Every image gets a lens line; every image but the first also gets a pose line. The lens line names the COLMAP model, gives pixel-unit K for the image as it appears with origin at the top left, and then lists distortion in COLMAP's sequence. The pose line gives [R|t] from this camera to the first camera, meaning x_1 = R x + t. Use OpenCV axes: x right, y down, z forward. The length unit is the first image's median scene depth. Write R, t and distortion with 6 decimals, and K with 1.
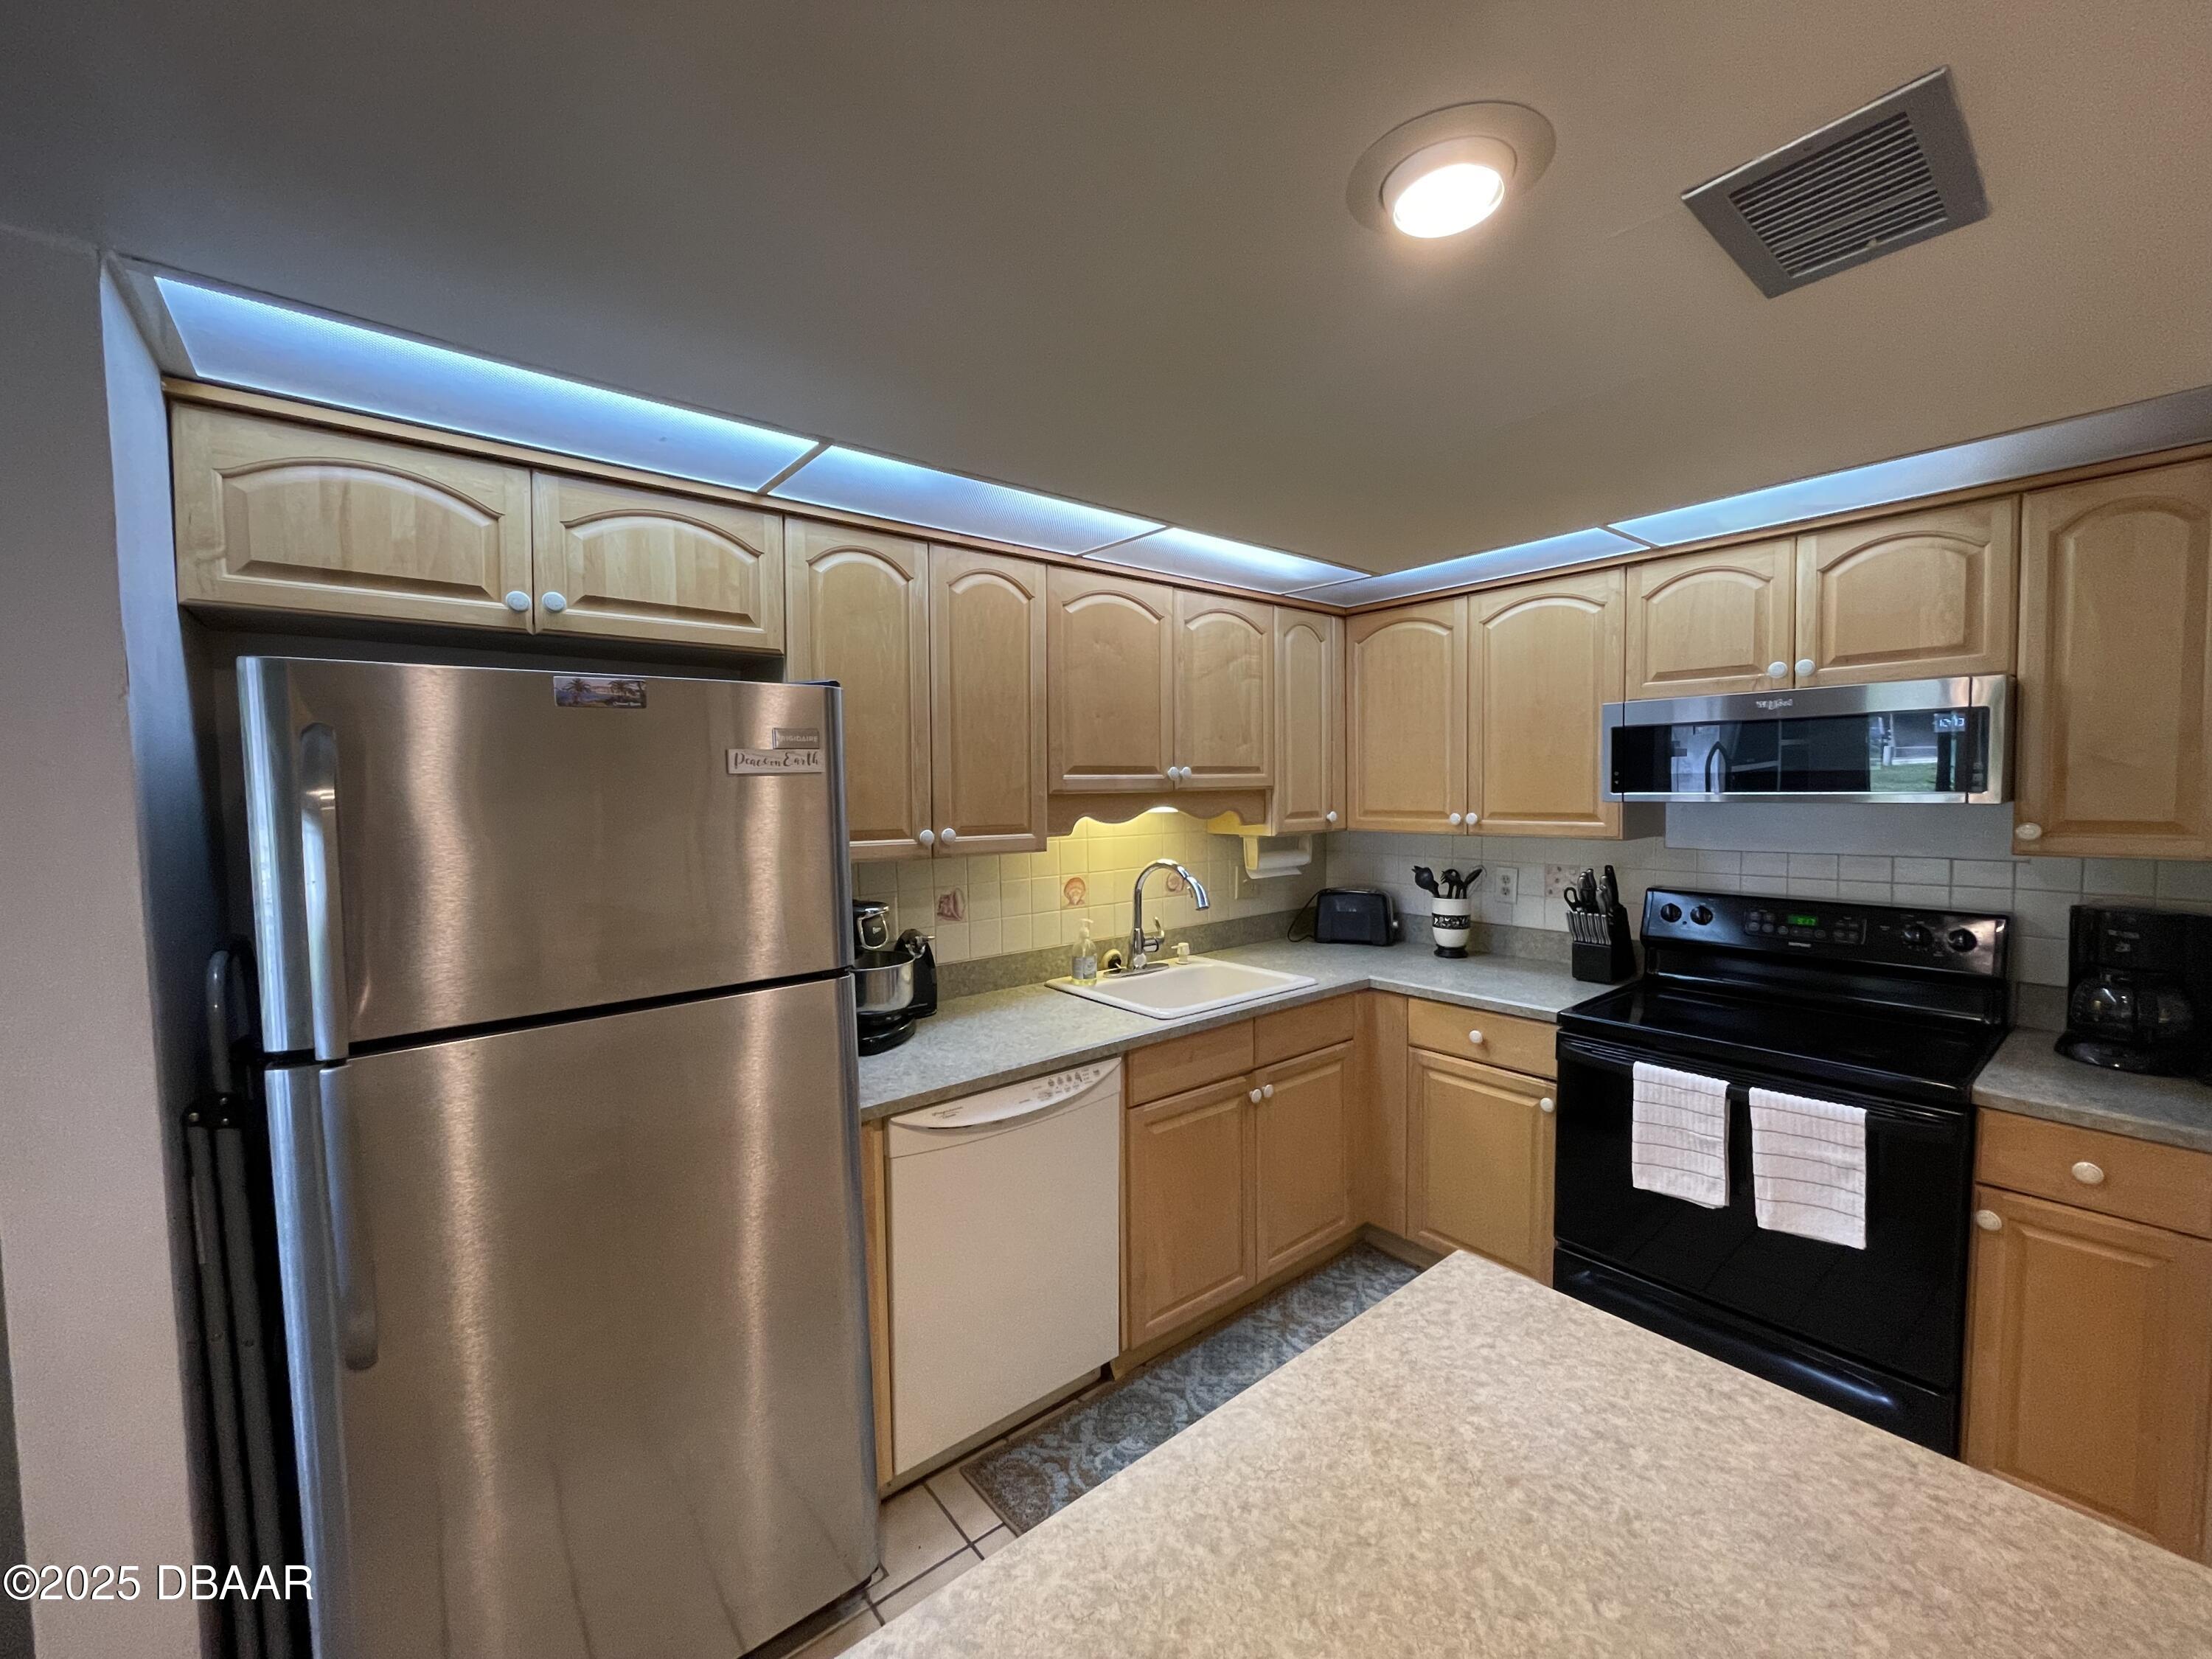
lens RADIAL K [[899.0, 0, 1109.0], [0, 899.0, 829.6], [0, 0, 1]] dist [-0.000123, -0.000153]
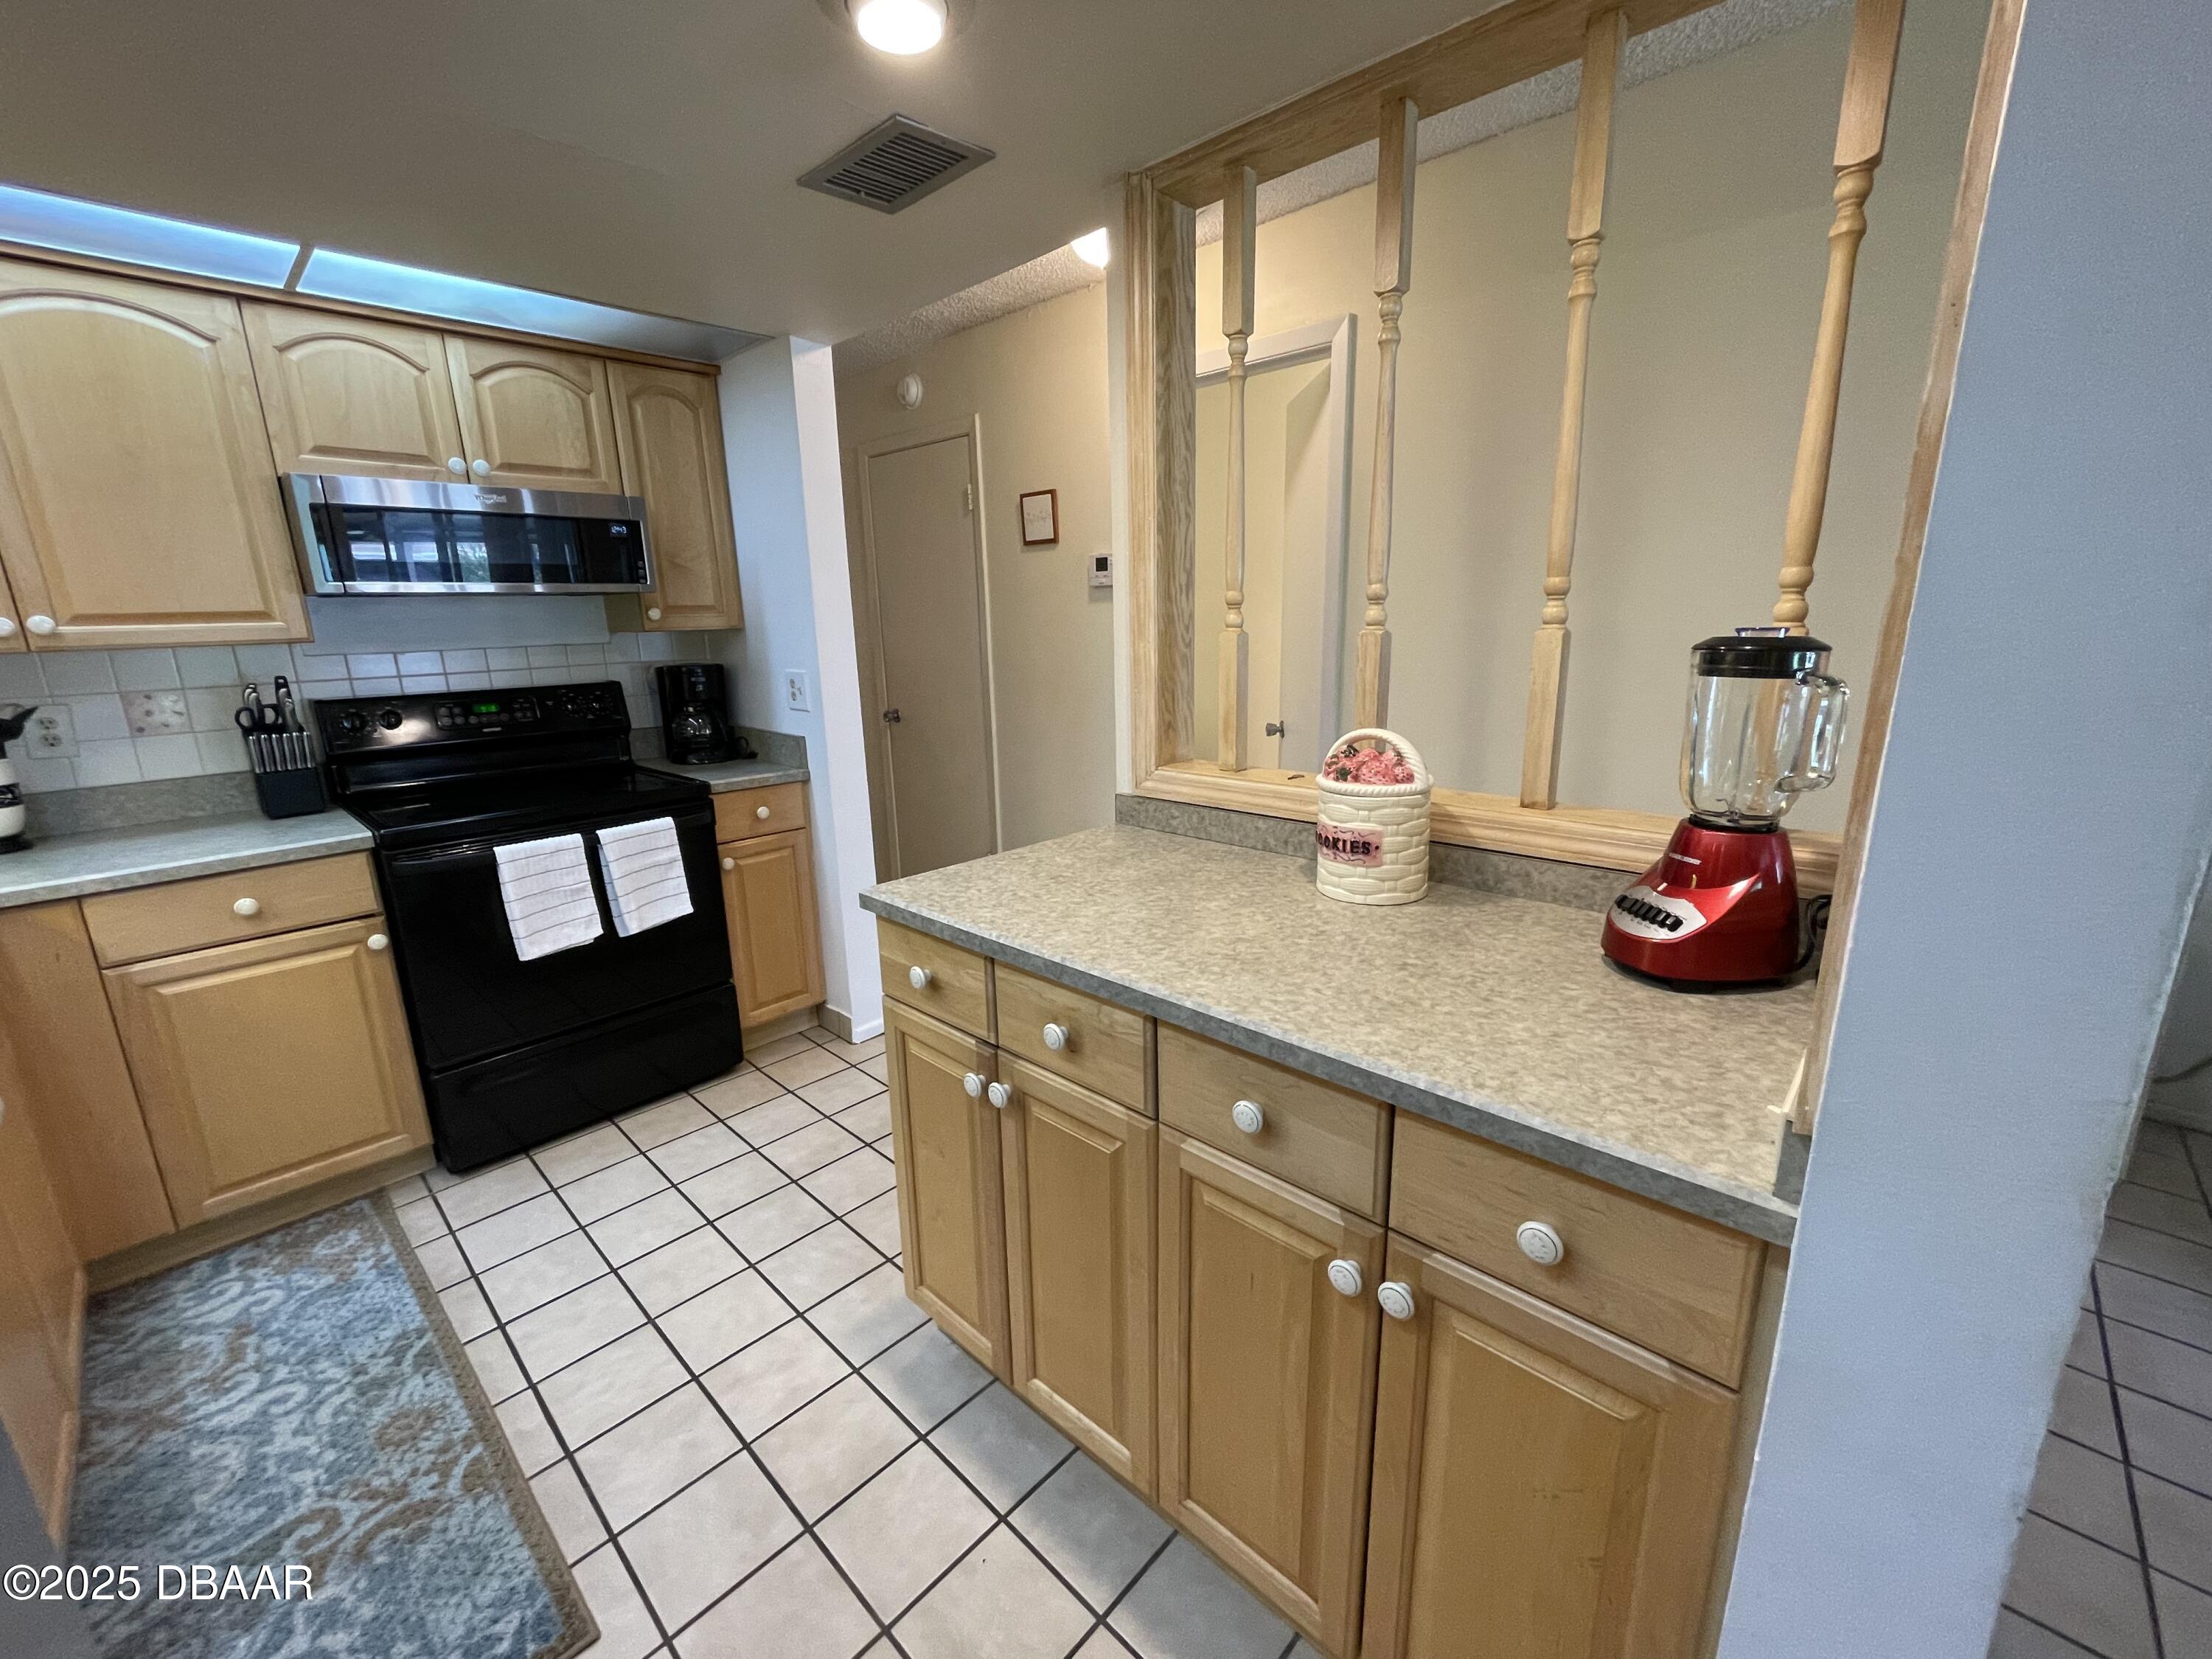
lens RADIAL K [[899.0, 0, 1106.6], [0, 899.0, 831.7], [0, 0, 1]] dist [-0.000123, -0.000153]
pose [[-0.130885, -0.219500, 0.966793, -0.485756], [0.077323, 0.969951, 0.230685, 0.056810], [-0.988378, 0.104949, -0.109980, 0.413920]]
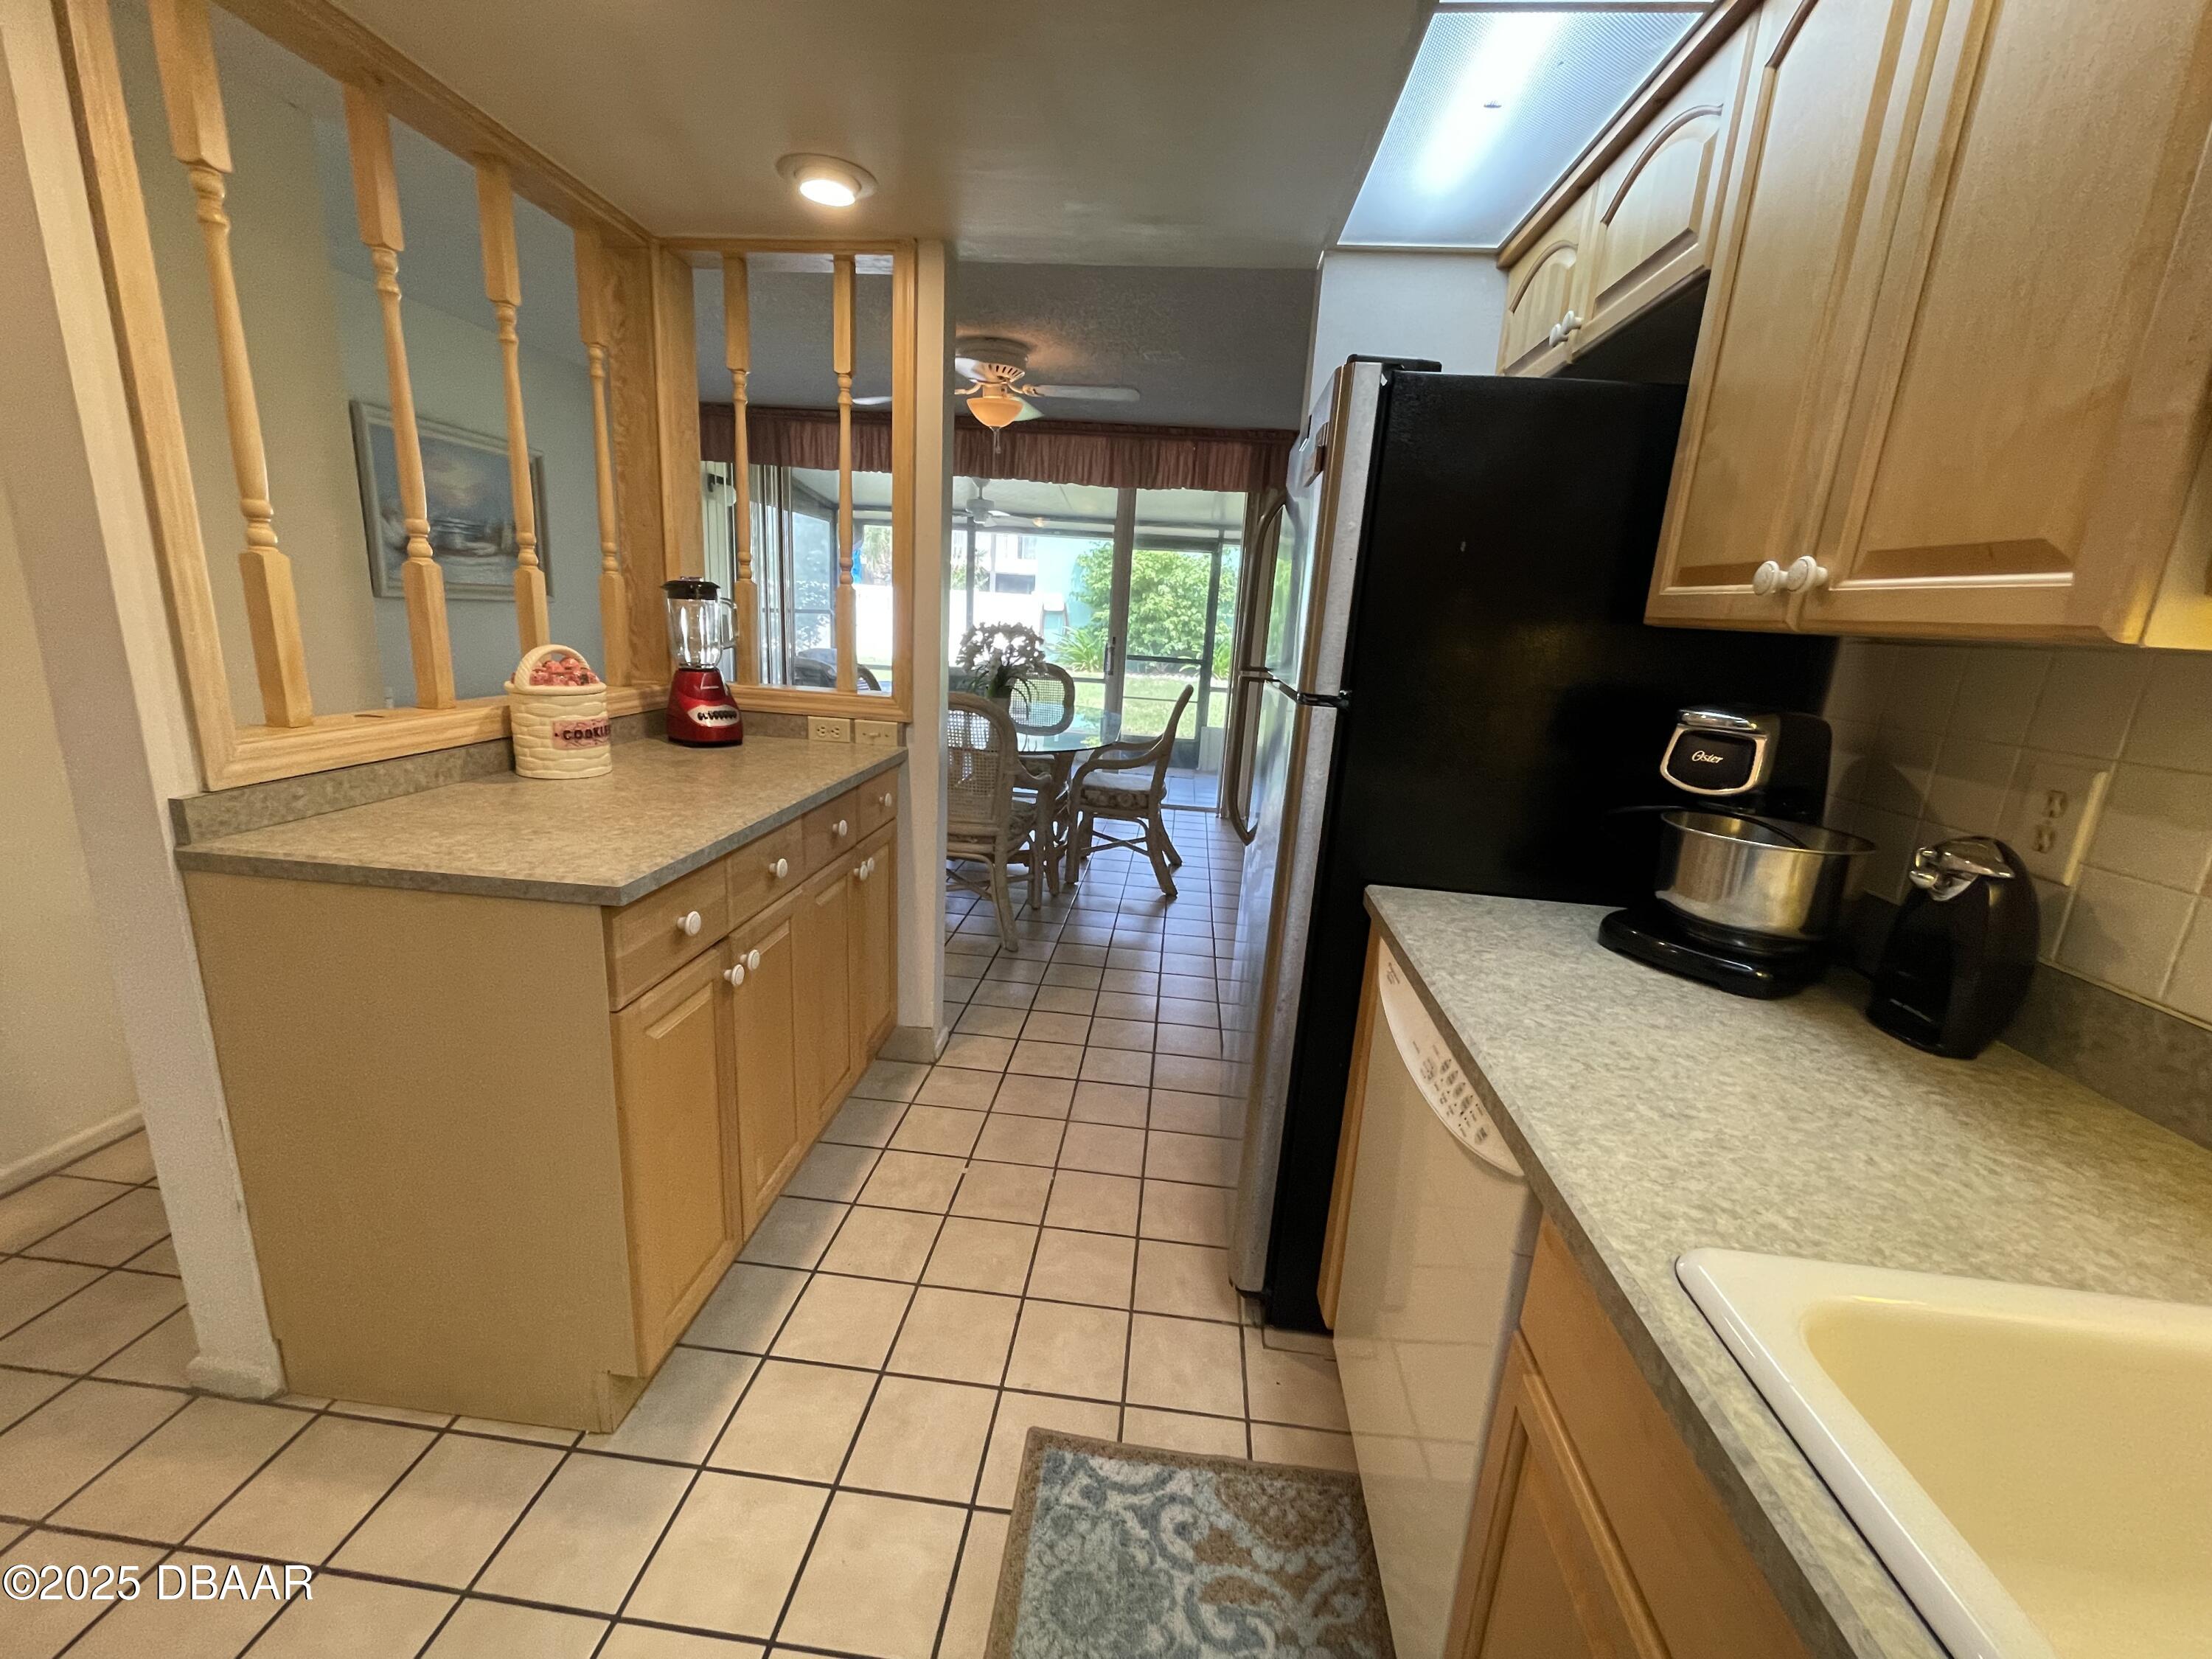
lens RADIAL K [[899.0, 0, 1097.0], [0, 899.0, 830.8], [0, 0, 1]] dist [-0.000123, -0.000153]
pose [[-0.708824, 0.143303, -0.690675, 0.376395], [-0.087704, 0.953644, 0.287873, 0.030185], [0.699911, 0.264626, -0.663398, 1.098781]]
